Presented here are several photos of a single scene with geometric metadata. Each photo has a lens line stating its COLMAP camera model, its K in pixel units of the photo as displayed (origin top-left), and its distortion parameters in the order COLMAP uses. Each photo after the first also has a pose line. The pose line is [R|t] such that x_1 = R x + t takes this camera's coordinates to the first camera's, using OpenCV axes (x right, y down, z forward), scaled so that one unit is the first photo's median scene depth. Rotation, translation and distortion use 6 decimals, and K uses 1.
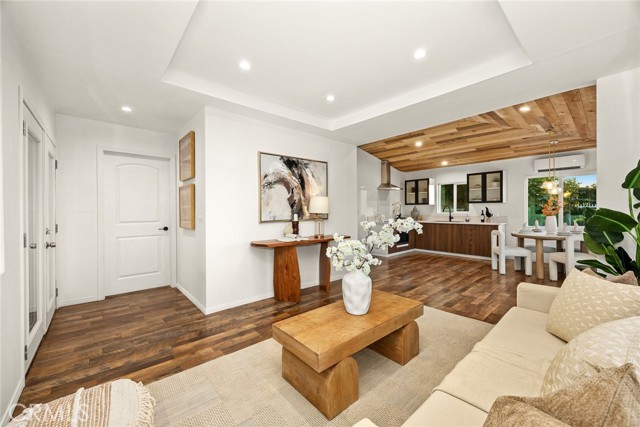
lens RADIAL K [[255.3, 0, 311.2], [0, 255.3, 208.6], [0, 0, 1]] dist [0.003189, 0.000081]
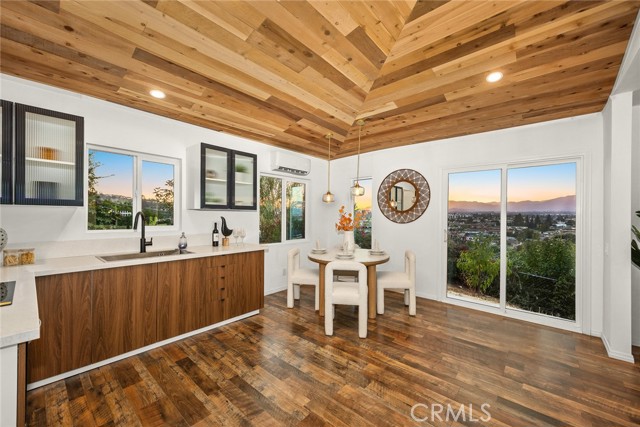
lens RADIAL K [[255.3, 0, 321.9], [0, 255.3, 216.0], [0, 0, 1]] dist [0.003189, 0.000081]
pose [[-0.169815, 0.003318, 0.985470, 0.127587], [-0.014405, 0.999879, -0.005849, -0.007627], [-0.985371, -0.015189, -0.169746, 0.830315]]
